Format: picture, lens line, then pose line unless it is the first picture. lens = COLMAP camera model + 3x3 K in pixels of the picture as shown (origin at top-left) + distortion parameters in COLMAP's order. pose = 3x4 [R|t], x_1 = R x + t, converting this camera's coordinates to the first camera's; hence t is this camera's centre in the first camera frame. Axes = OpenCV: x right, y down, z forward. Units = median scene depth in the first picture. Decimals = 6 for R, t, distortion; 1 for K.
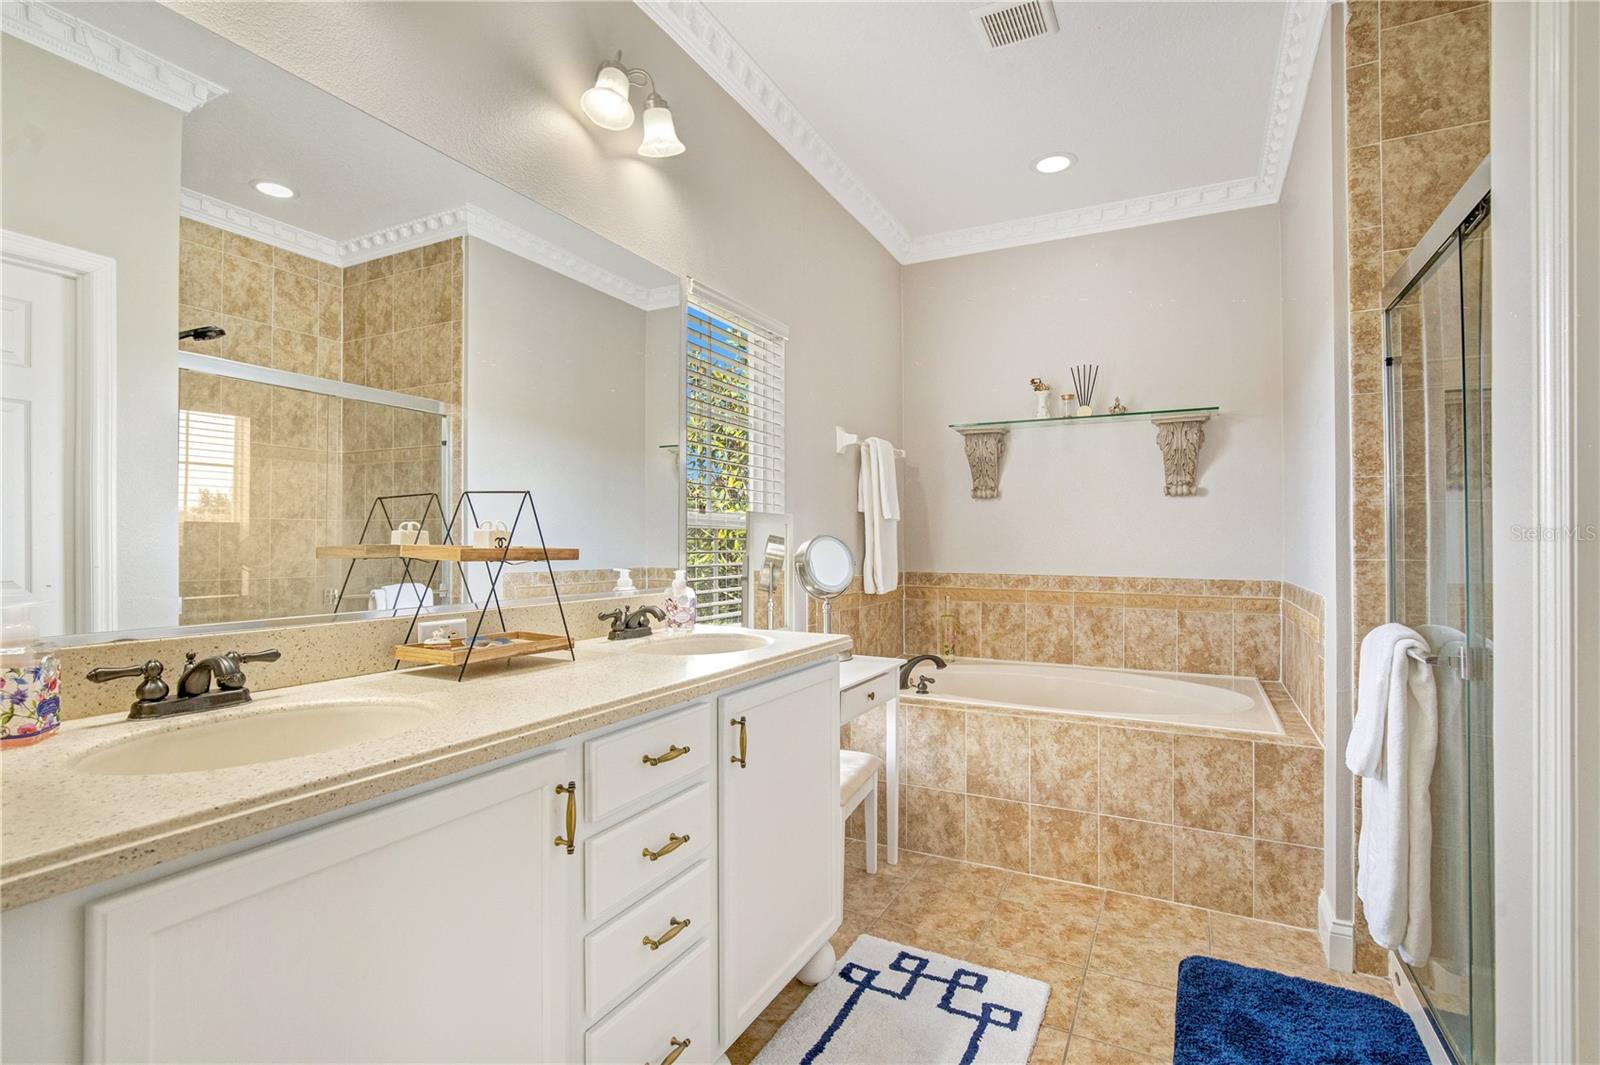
lens RADIAL K [[734.8, 0, 803.2], [0, 734.8, 538.5], [0, 0, 1]] dist [-0.015093, 0.005775]
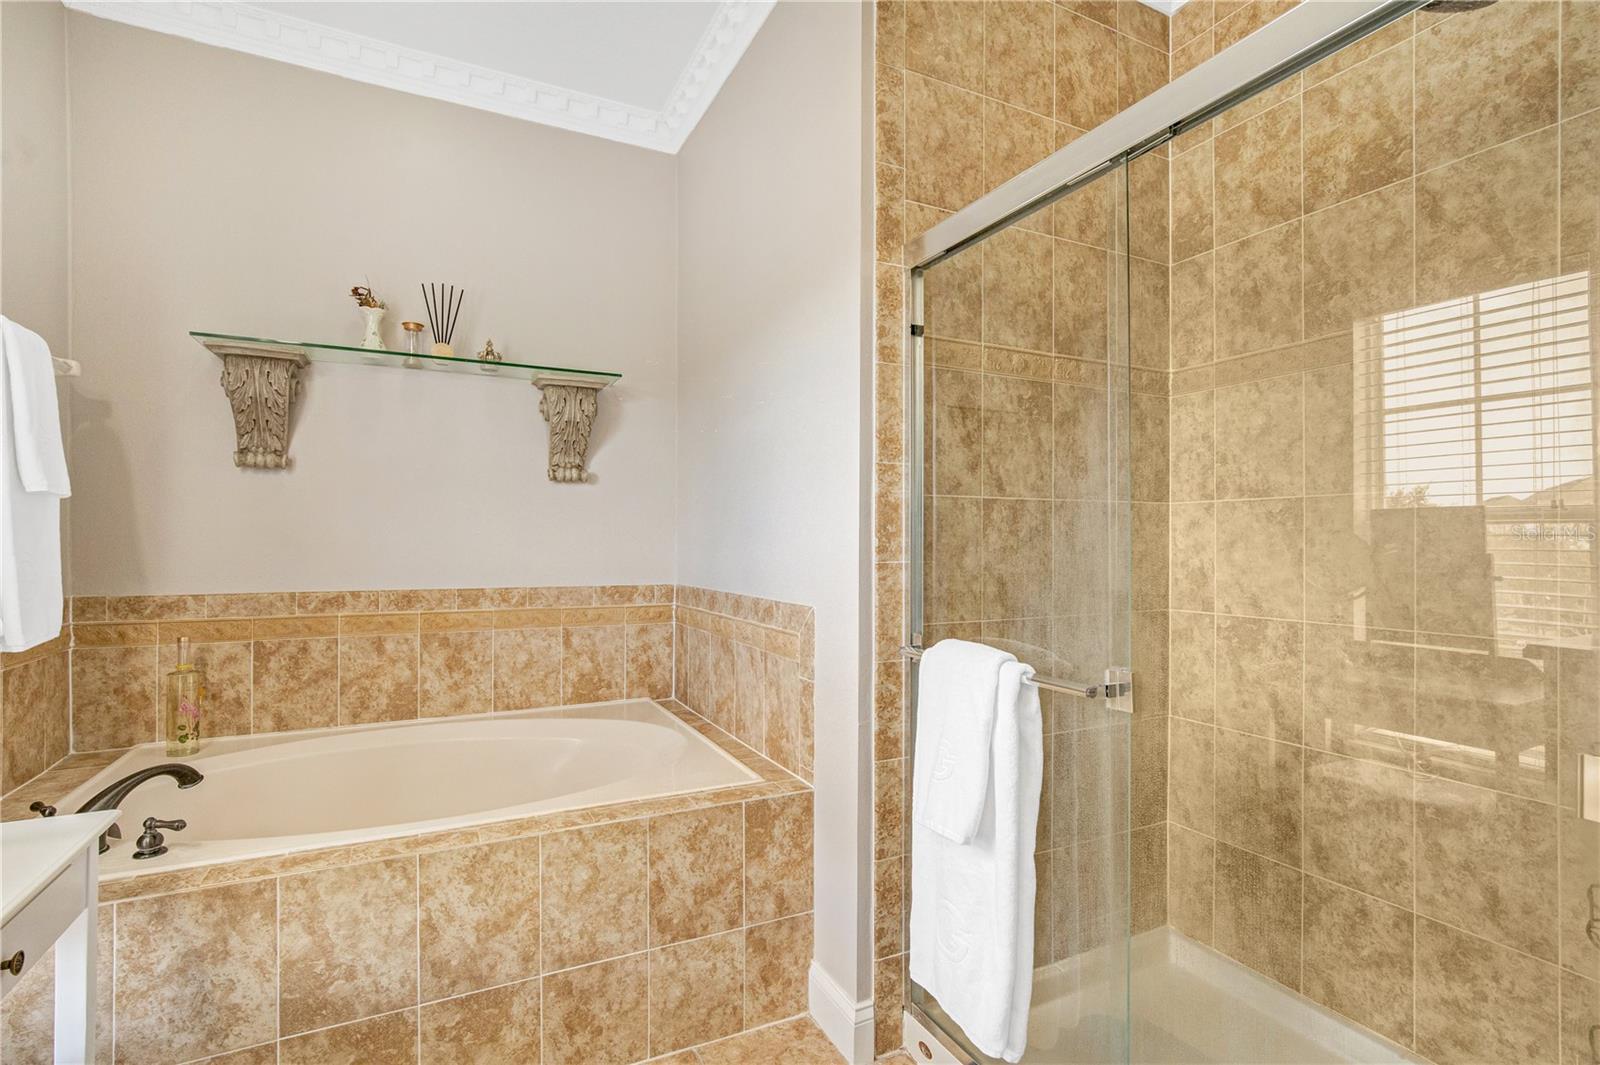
lens RADIAL K [[734.8, 0, 803.2], [0, 734.8, 538.5], [0, 0, 1]] dist [-0.015093, 0.005775]
pose [[0.575244, 0.000875, 0.817981, 0.019231], [-0.003882, 0.999991, 0.001661, 0.000625], [-0.817973, -0.004130, 0.575242, 0.409970]]
